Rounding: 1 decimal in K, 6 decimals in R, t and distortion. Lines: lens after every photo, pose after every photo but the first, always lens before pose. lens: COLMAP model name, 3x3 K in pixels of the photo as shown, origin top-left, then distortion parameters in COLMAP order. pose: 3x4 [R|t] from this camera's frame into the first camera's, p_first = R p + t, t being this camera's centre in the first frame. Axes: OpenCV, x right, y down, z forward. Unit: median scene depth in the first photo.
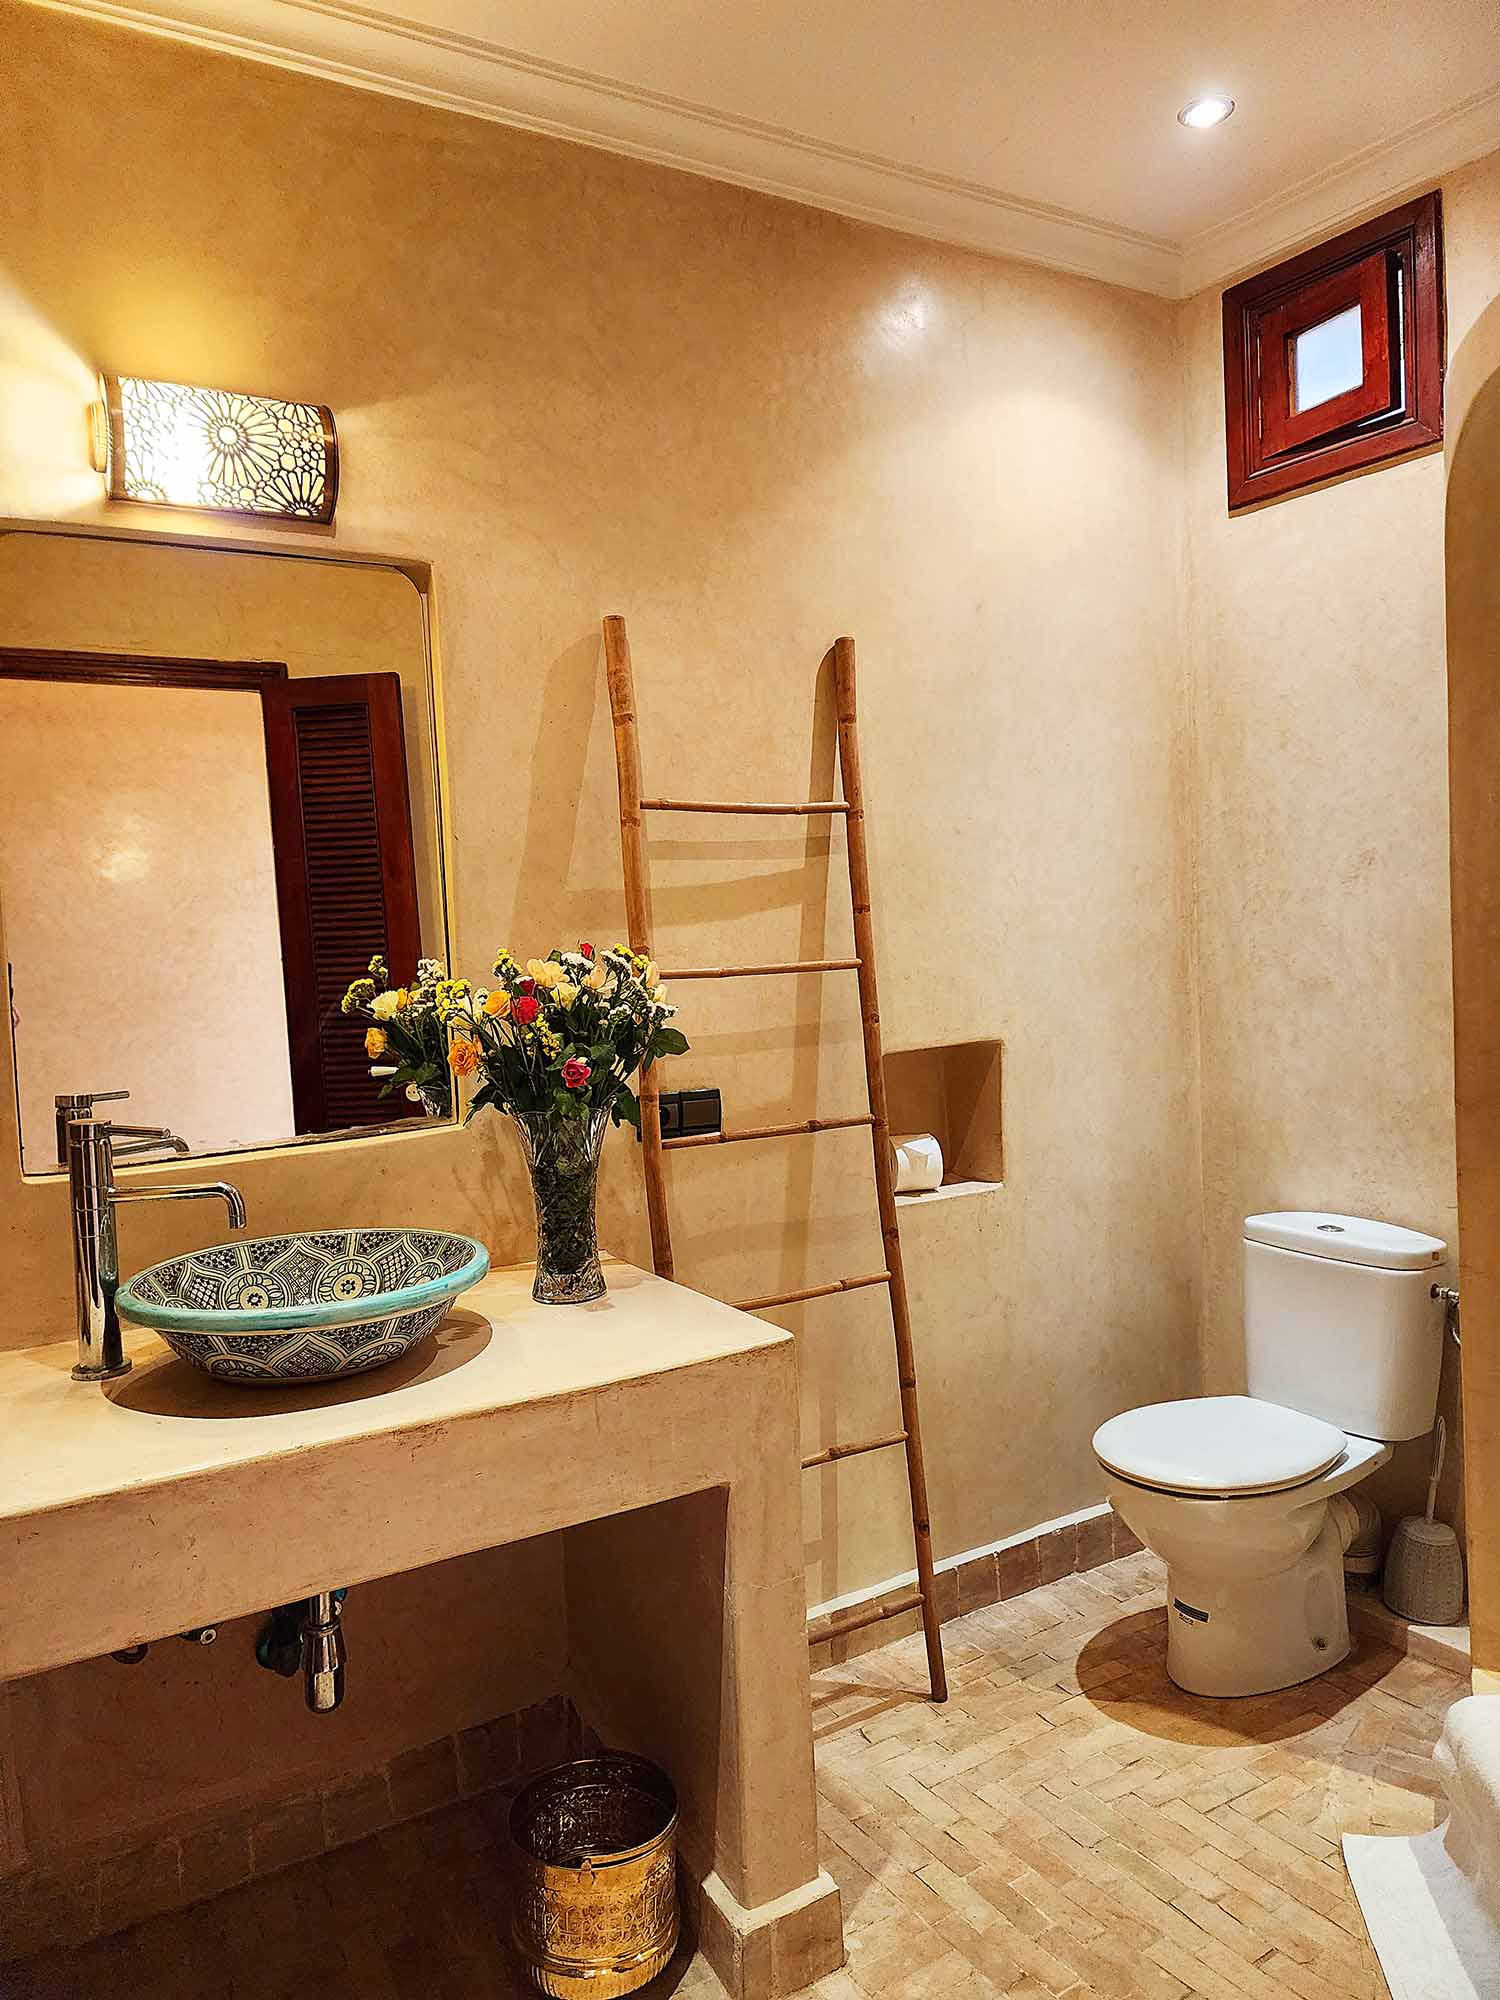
lens RADIAL K [[1347.7, 0, 745.9], [0, 1347.7, 976.5], [0, 0, 1]] dist [0.078465, -0.075072]
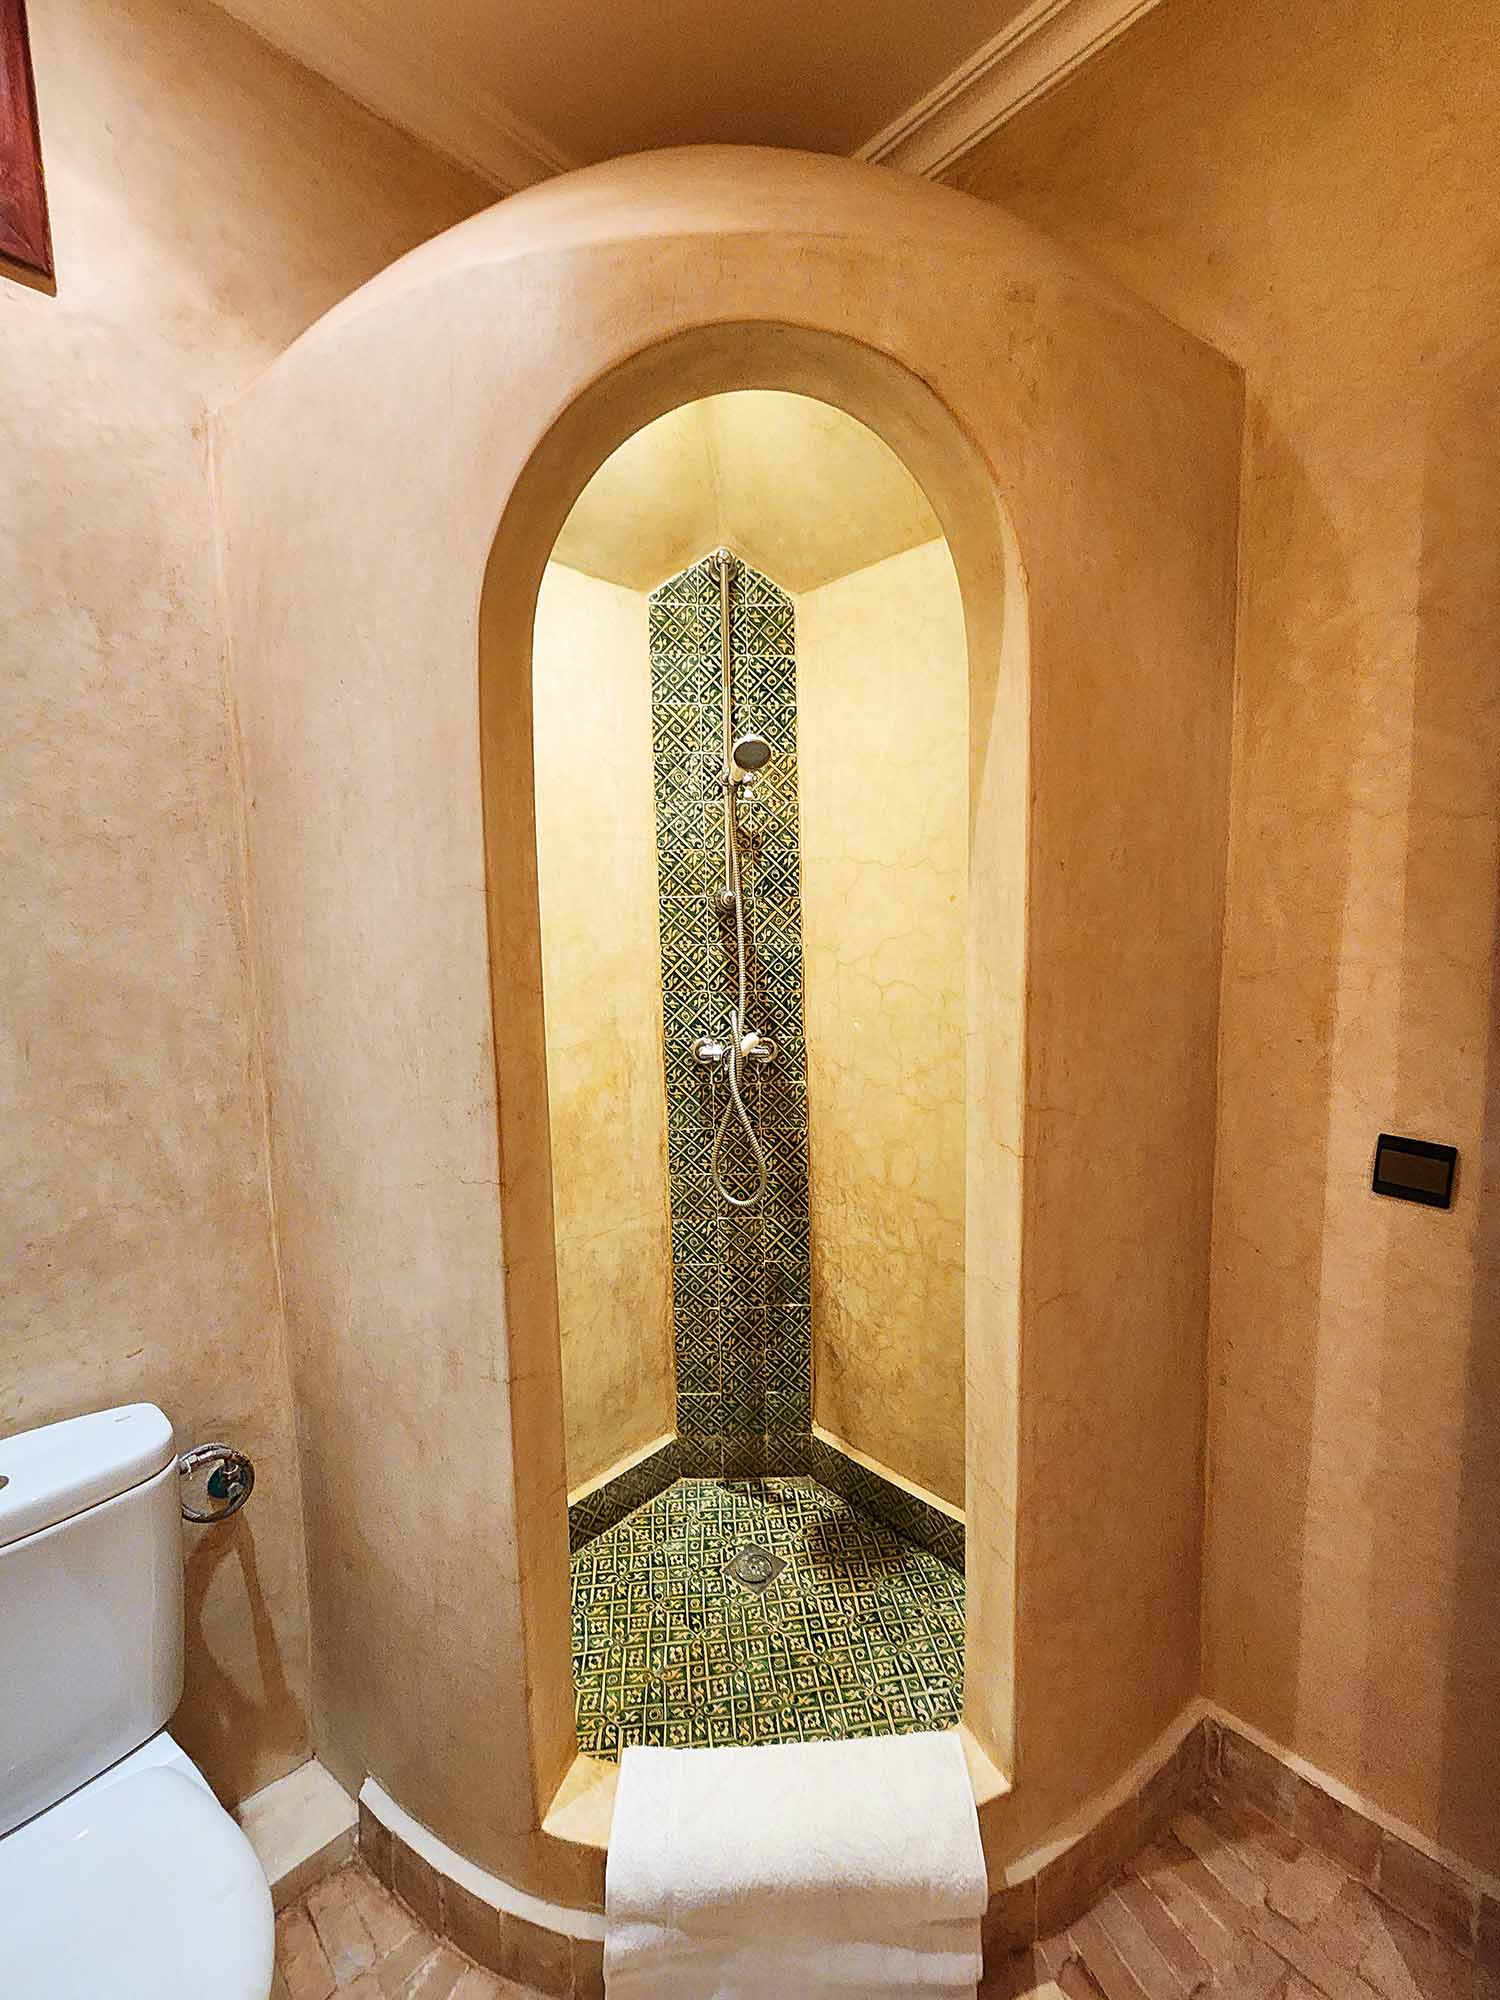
lens RADIAL K [[826.0, 0, 746.1], [0, 826.0, 985.4], [0, 0, 1]] dist [-0.001601, 0.000407]
pose [[-0.205178, -0.039138, 0.977942, 0.013348], [0.070491, 0.996014, 0.054651, -0.035339], [-0.976183, 0.080149, -0.201601, 0.797617]]
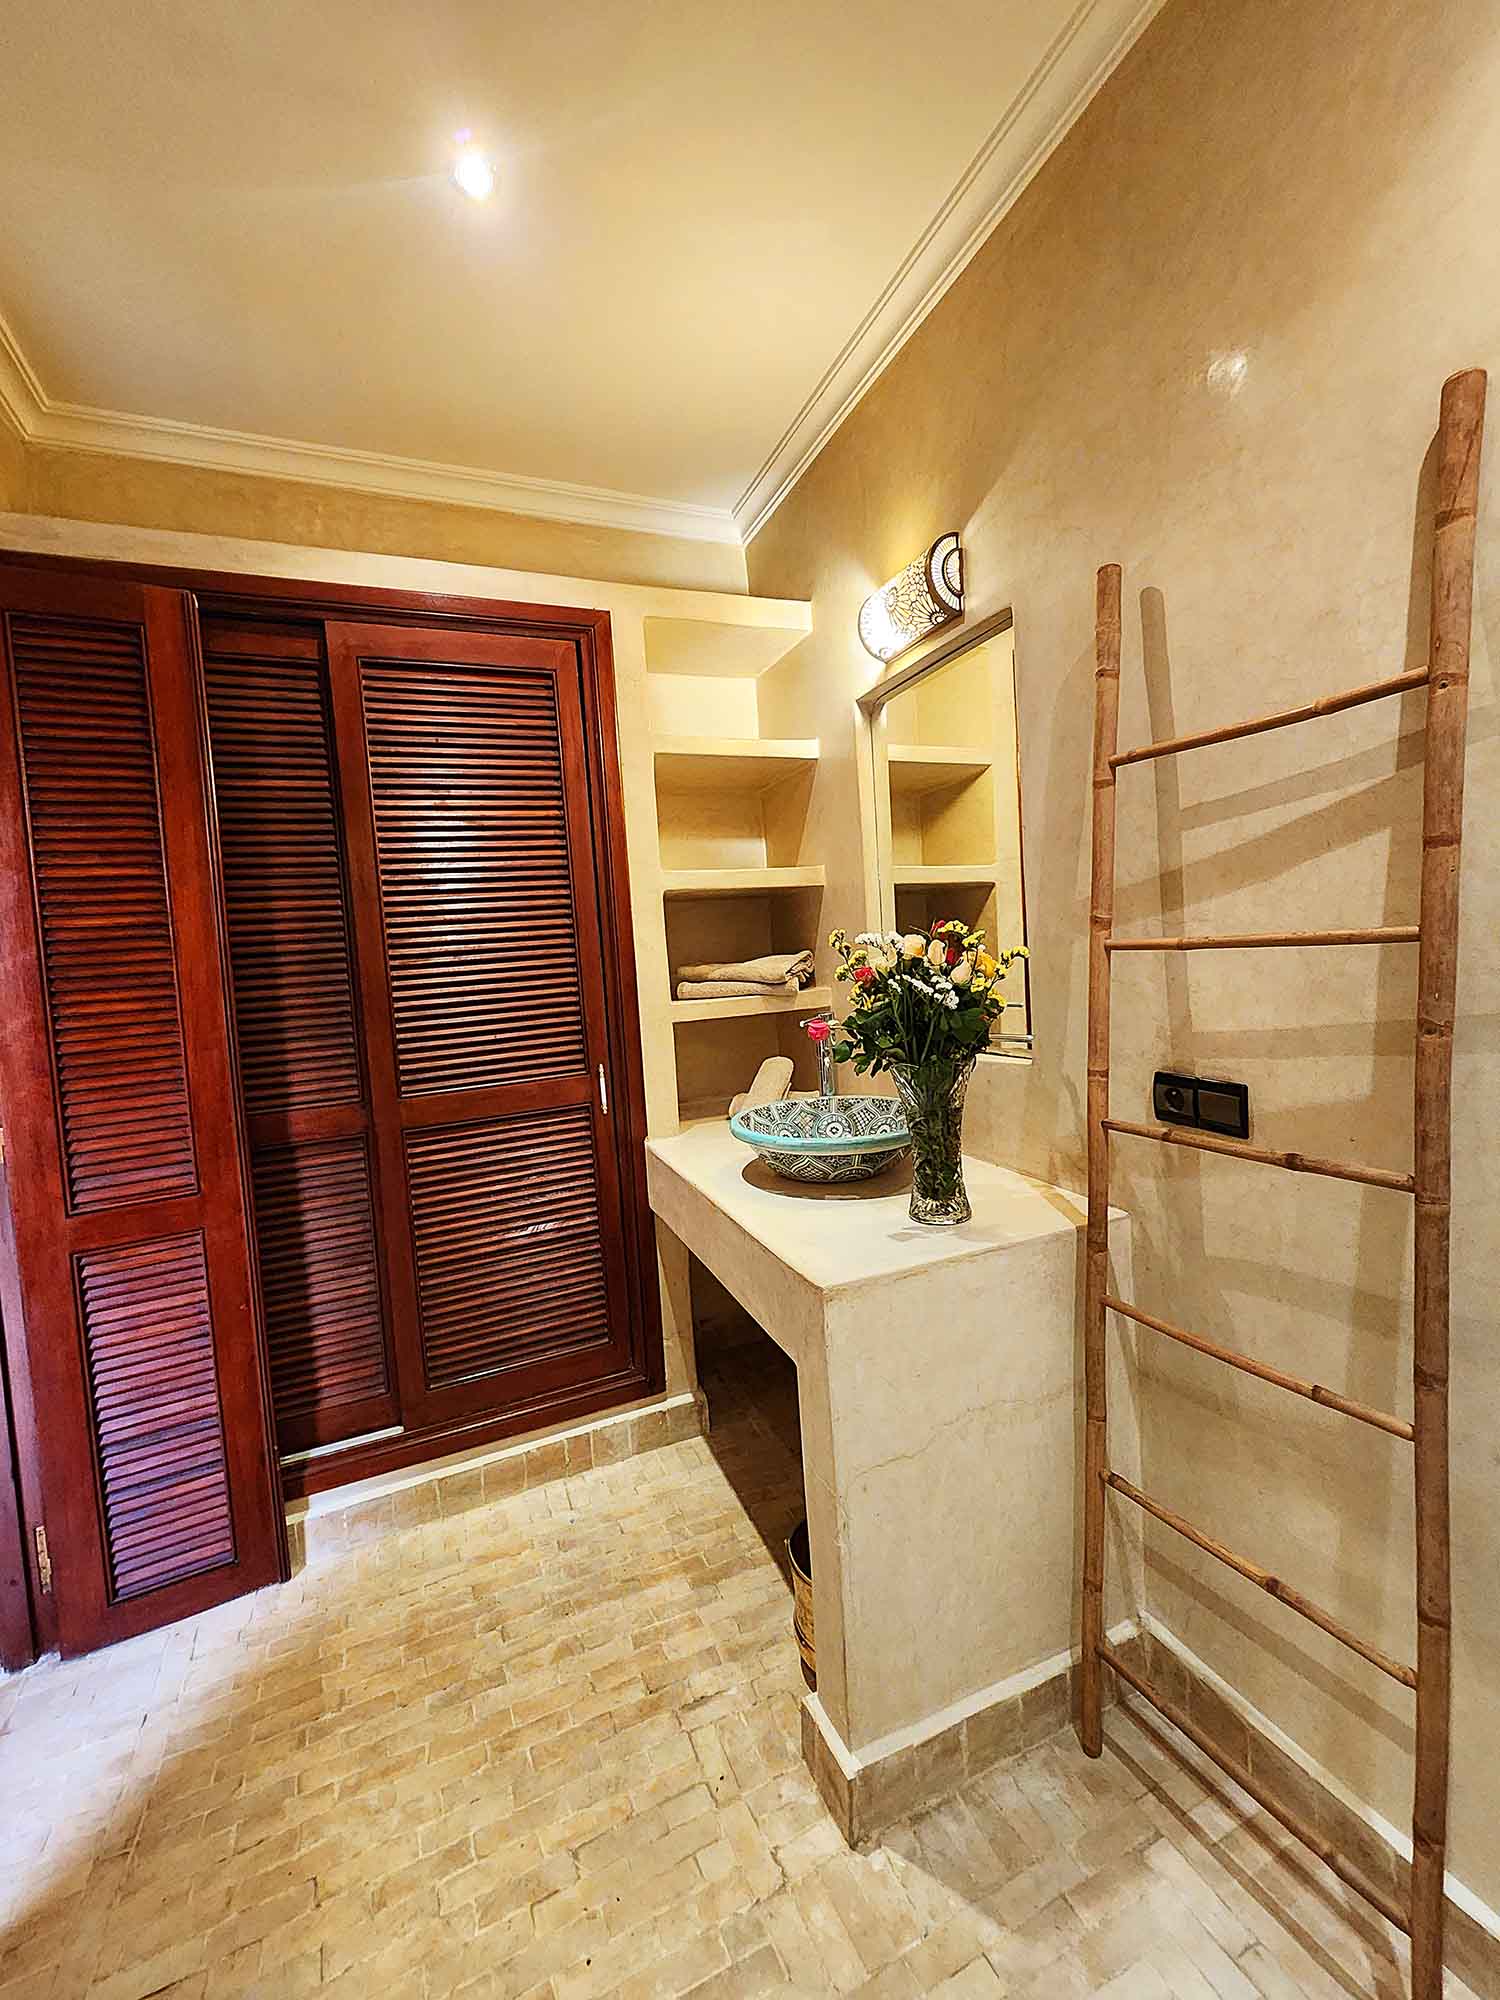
lens RADIAL K [[826.0, 0, 746.1], [0, 826.0, 985.4], [0, 0, 1]] dist [-0.001601, 0.000407]
pose [[-0.134426, 0.094976, -0.986362, 0.509882], [0.031665, 0.995300, 0.091521, -0.033275], [0.990418, -0.018930, -0.136802, 0.766406]]
